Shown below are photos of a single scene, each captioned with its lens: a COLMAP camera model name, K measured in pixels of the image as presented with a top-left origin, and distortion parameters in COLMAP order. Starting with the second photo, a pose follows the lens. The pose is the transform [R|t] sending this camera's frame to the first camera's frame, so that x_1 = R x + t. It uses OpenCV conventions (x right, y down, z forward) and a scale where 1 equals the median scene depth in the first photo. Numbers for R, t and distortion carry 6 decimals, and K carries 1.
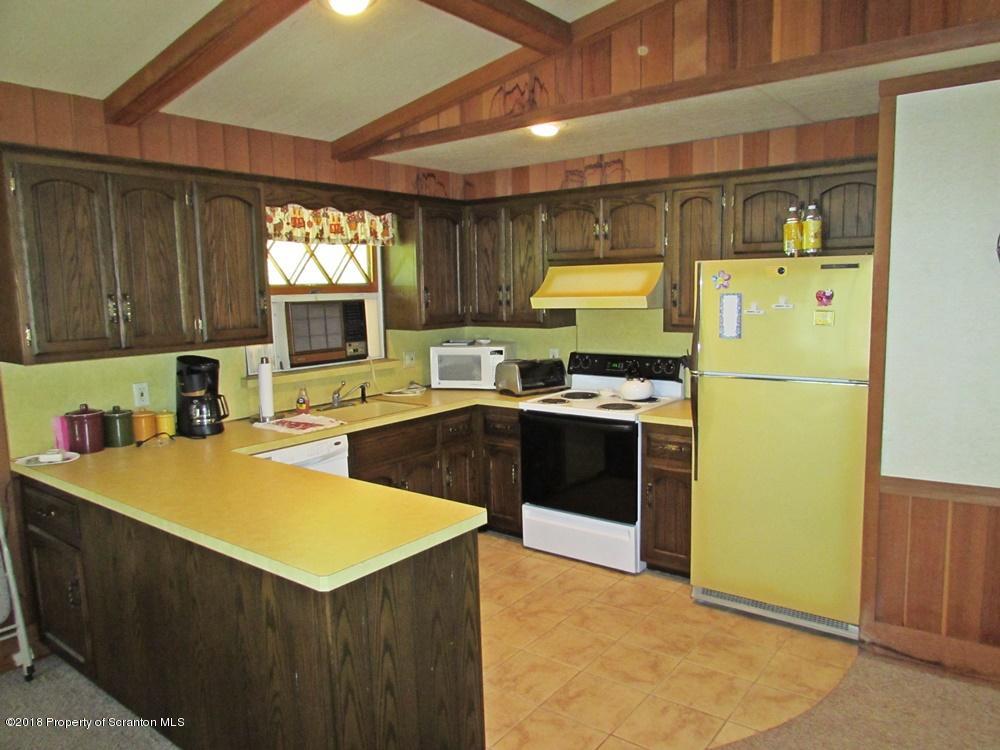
lens RADIAL K [[705.5, 0, 503.5], [0, 705.5, 378.7], [0, 0, 1]] dist [-0.042984, 0.018695]
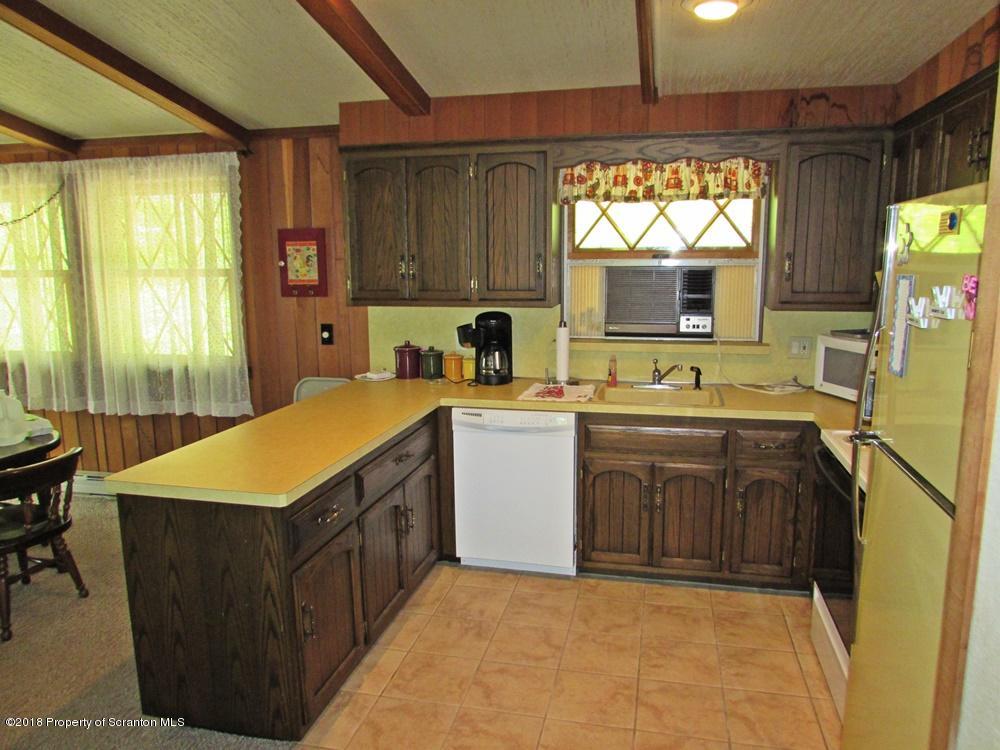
lens RADIAL K [[705.5, 0, 500.8], [0, 705.5, 376.0], [0, 0, 1]] dist [-0.042984, 0.018695]
pose [[0.416875, 0.170759, -0.892780, 0.547915], [-0.117967, 0.984052, 0.133133, -0.078959], [0.901276, 0.049819, 0.430371, 0.506847]]
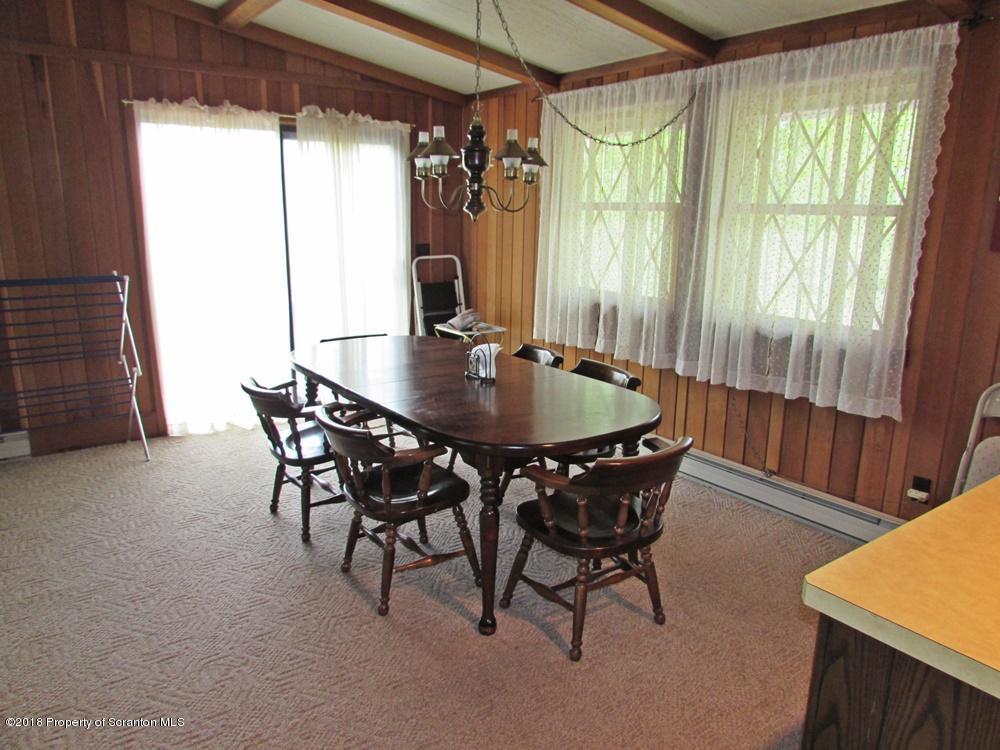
lens RADIAL K [[705.5, 0, 500.0], [0, 705.5, 375.4], [0, 0, 1]] dist [-0.042984, 0.018695]
pose [[-0.295007, 0.235591, -0.925996, 0.364090], [-0.132253, 0.949730, 0.283763, -0.050494], [0.946298, 0.206178, -0.249020, 0.446489]]
